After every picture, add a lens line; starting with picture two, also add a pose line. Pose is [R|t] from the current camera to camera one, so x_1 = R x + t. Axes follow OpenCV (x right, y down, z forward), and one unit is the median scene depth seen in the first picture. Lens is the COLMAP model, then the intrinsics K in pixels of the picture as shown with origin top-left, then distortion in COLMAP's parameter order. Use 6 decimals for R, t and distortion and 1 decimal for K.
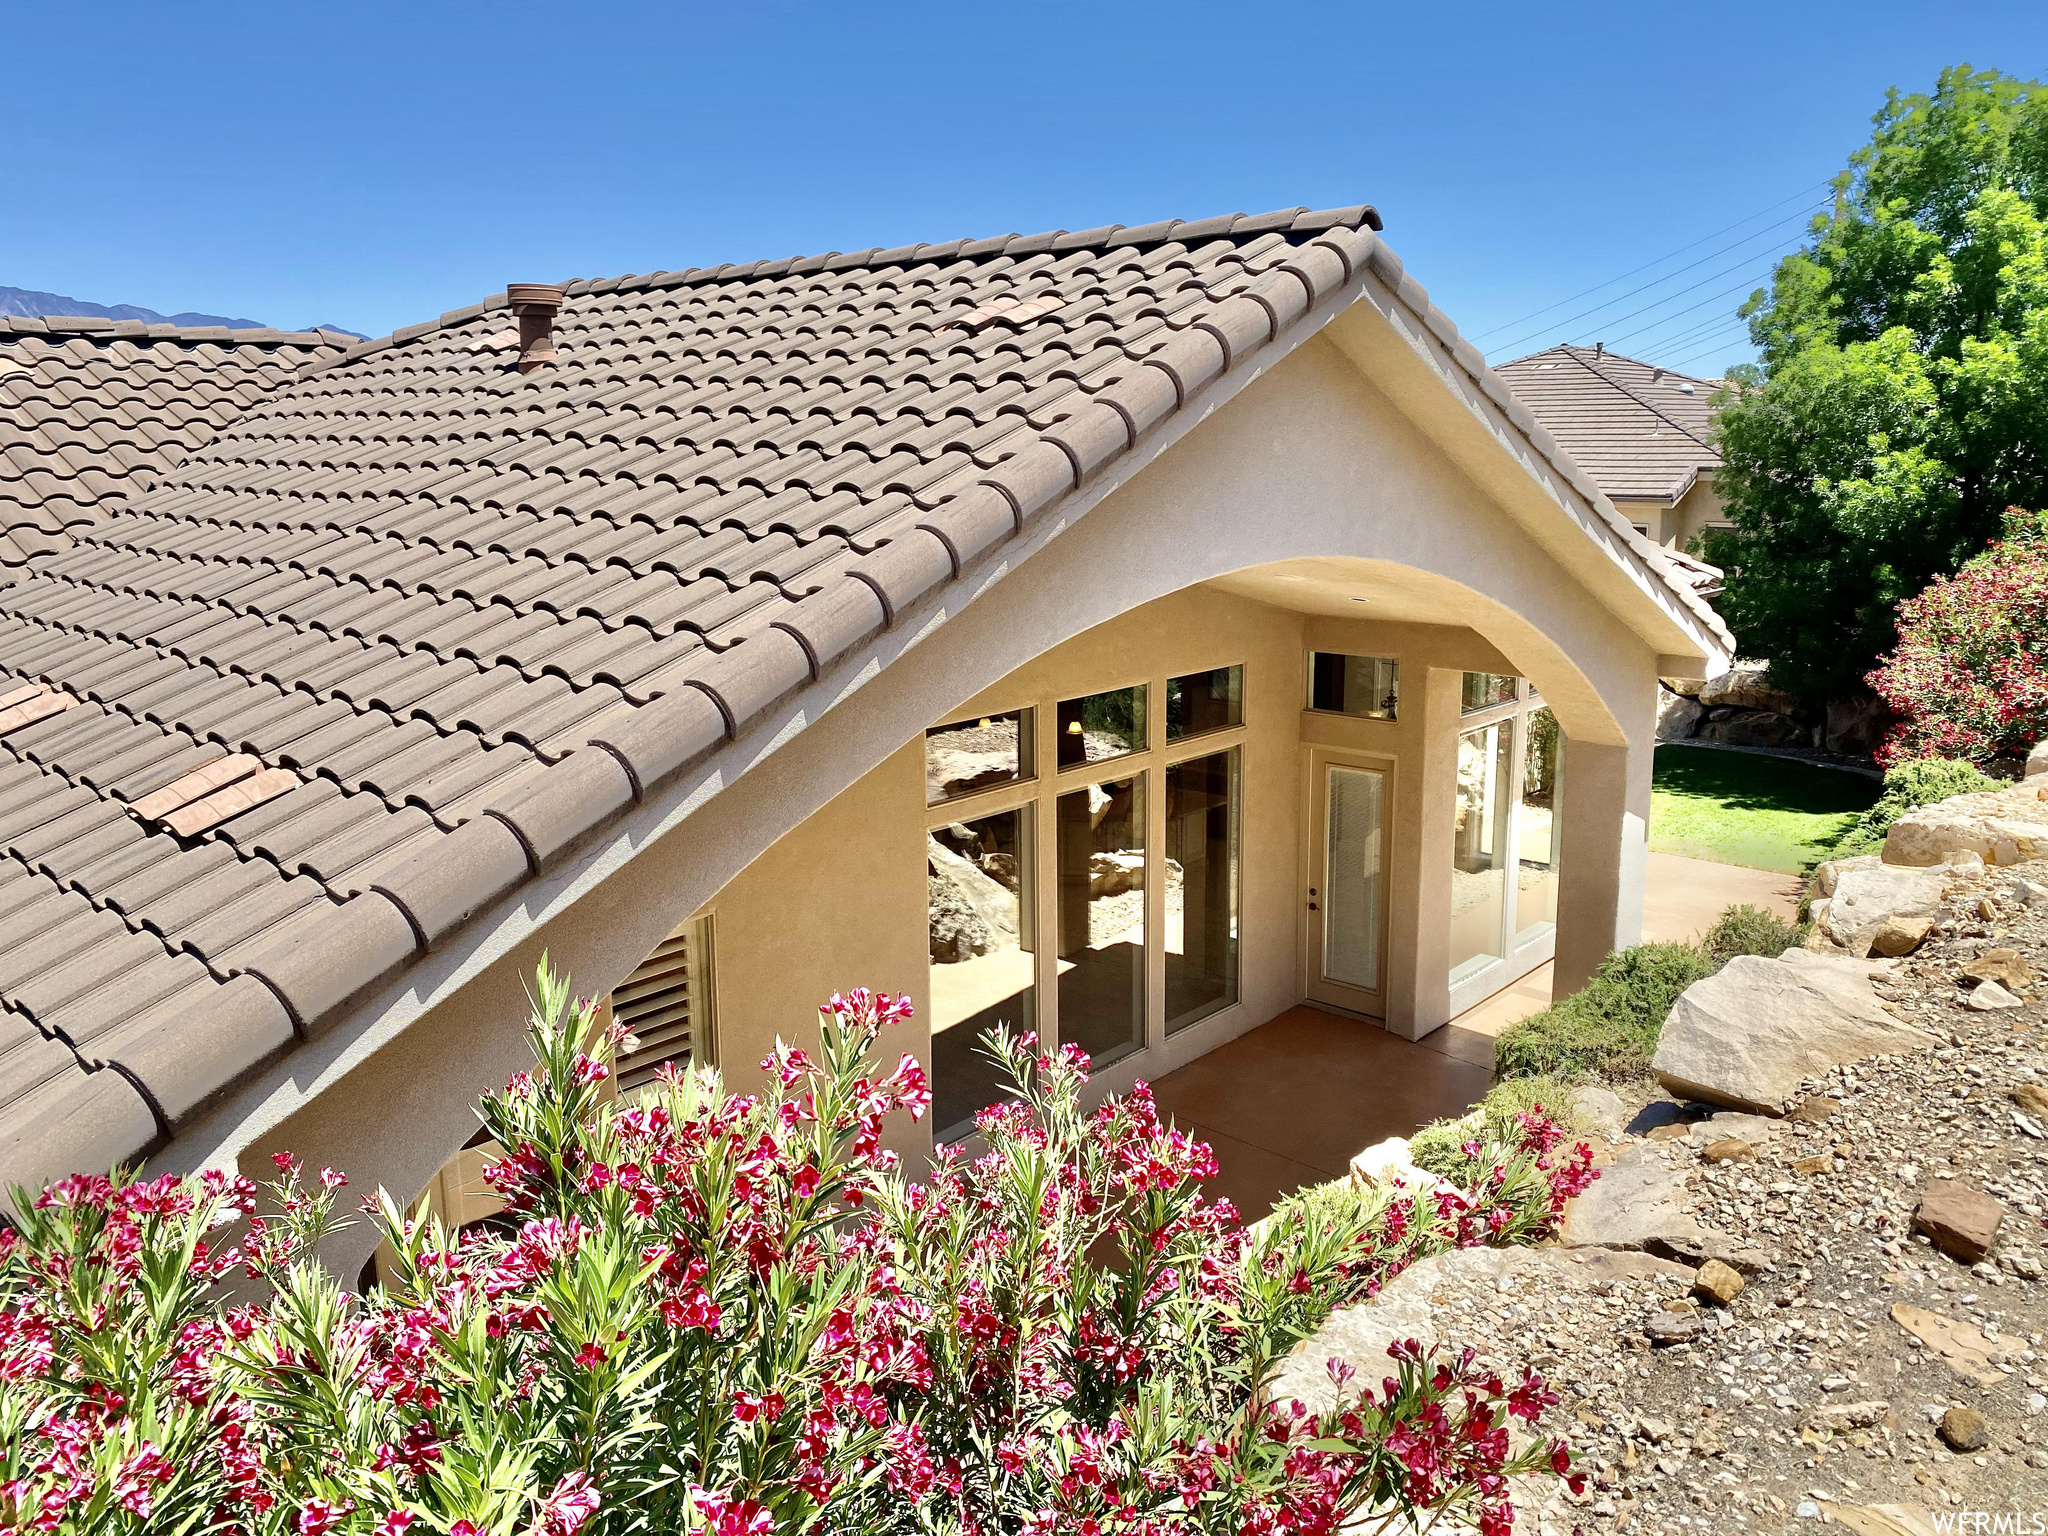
lens RADIAL K [[1552.7, 0, 1023.6], [0, 1552.7, 755.7], [0, 0, 1]] dist [0.019804, -0.002506]
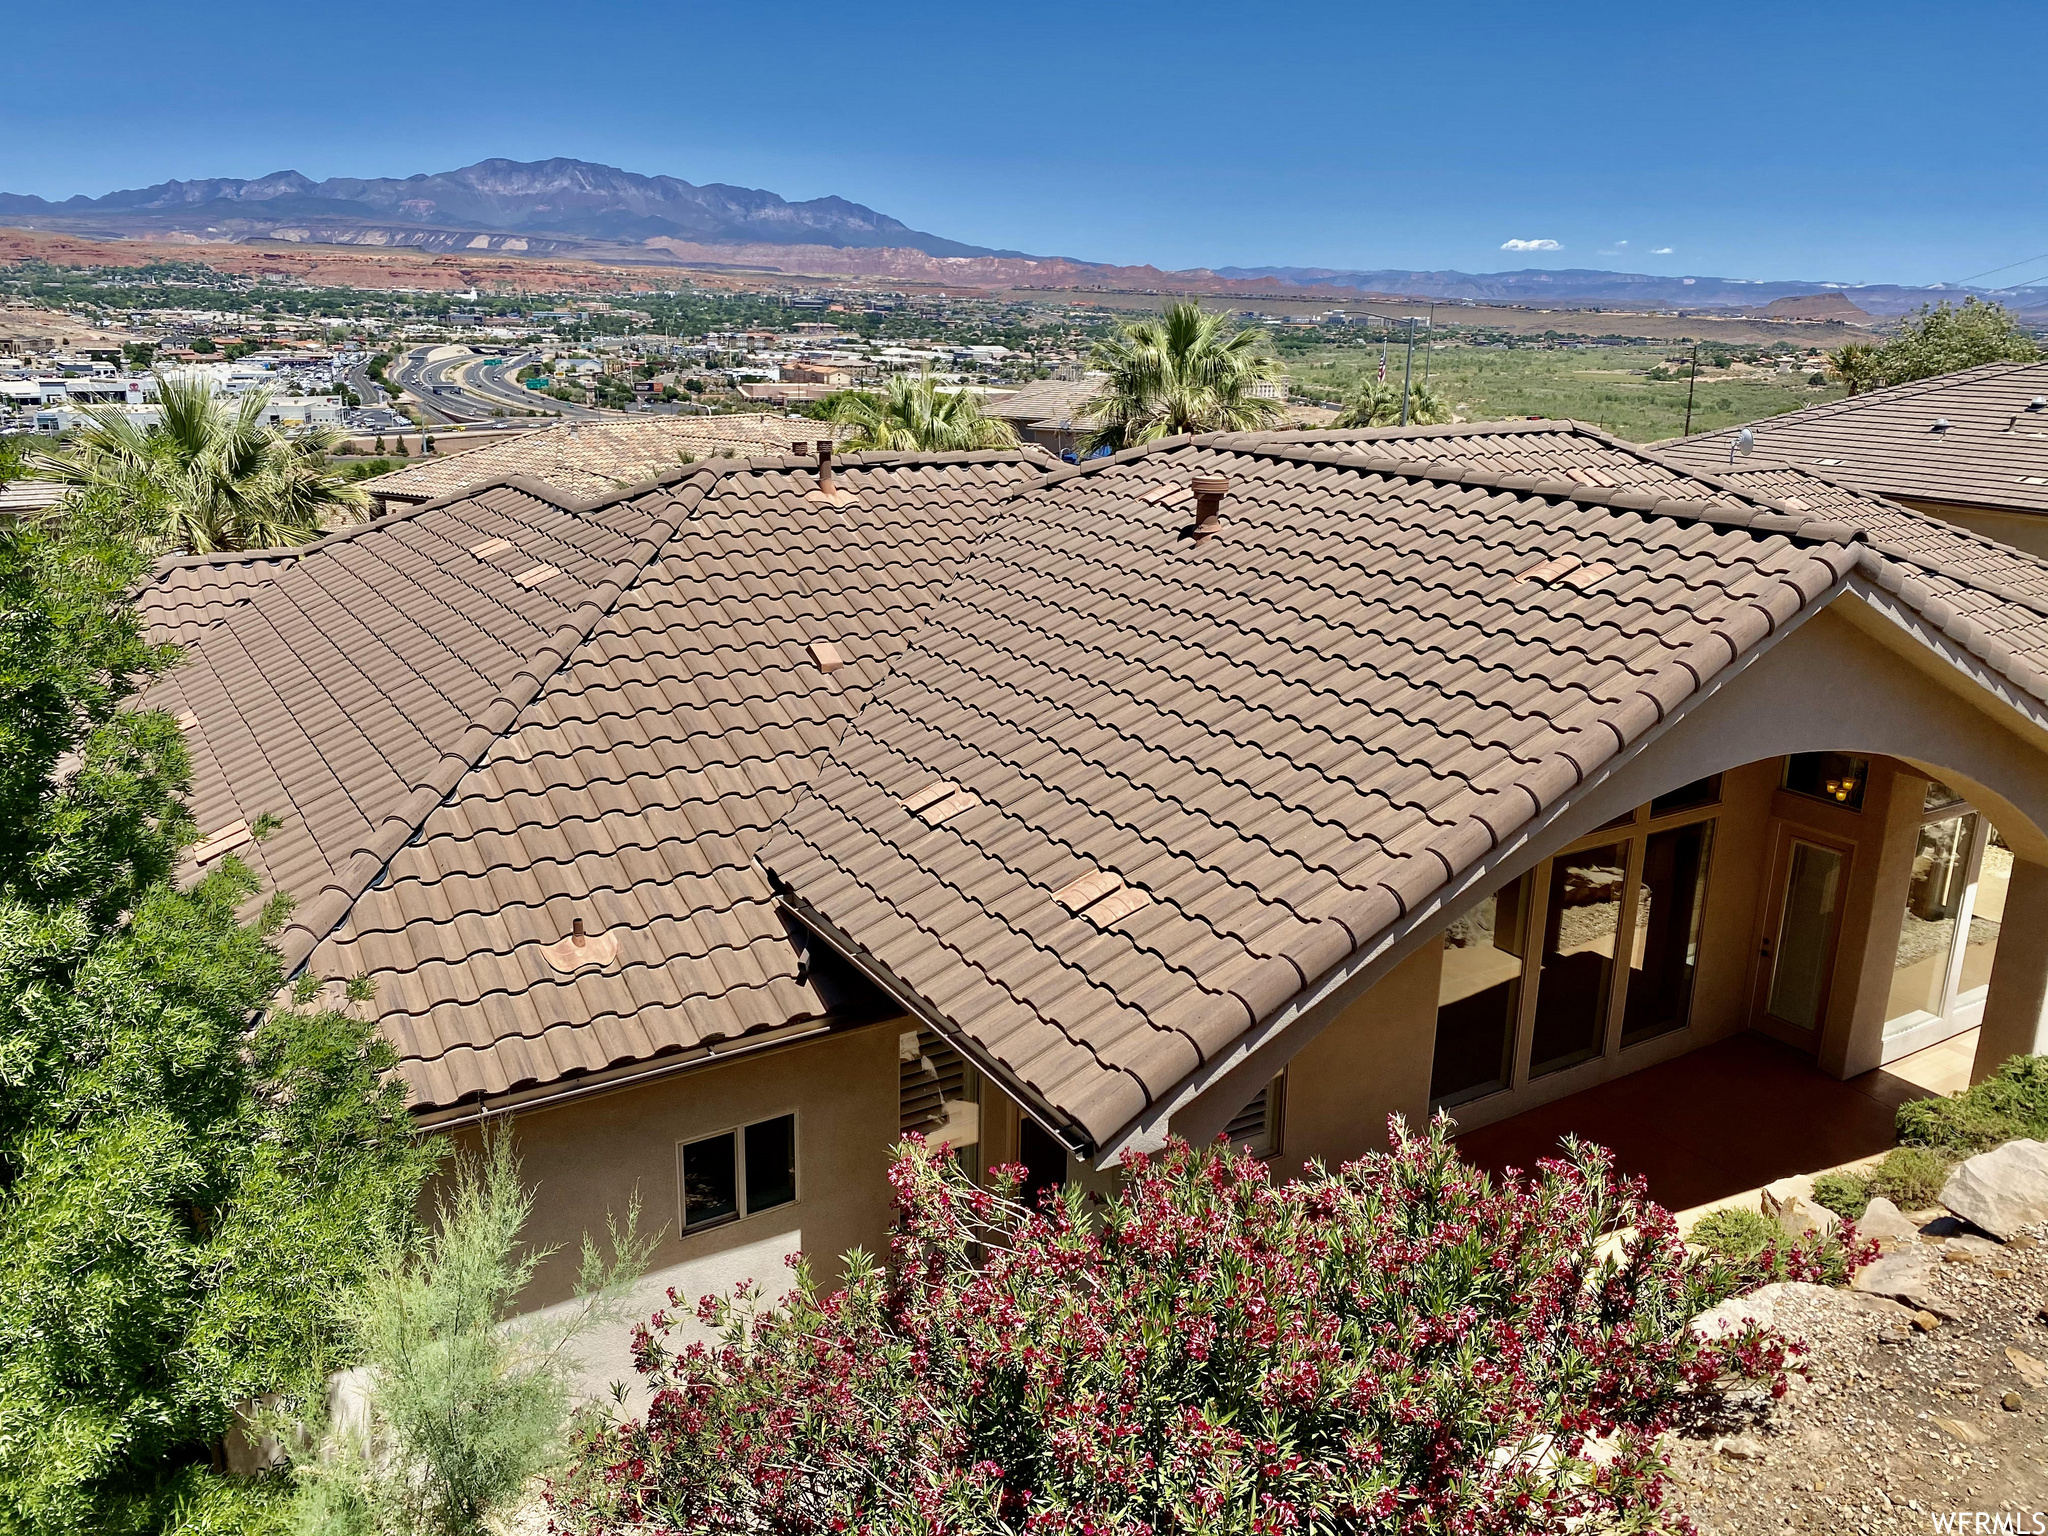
lens RADIAL K [[1552.7, 0, 1023.6], [0, 1552.7, 755.7], [0, 0, 1]] dist [0.019804, -0.002506]
pose [[0.957871, 0.099723, -0.269331, -0.115566], [-0.078603, 0.993004, 0.088121, -0.257131], [0.276234, -0.063238, 0.959008, -0.661859]]
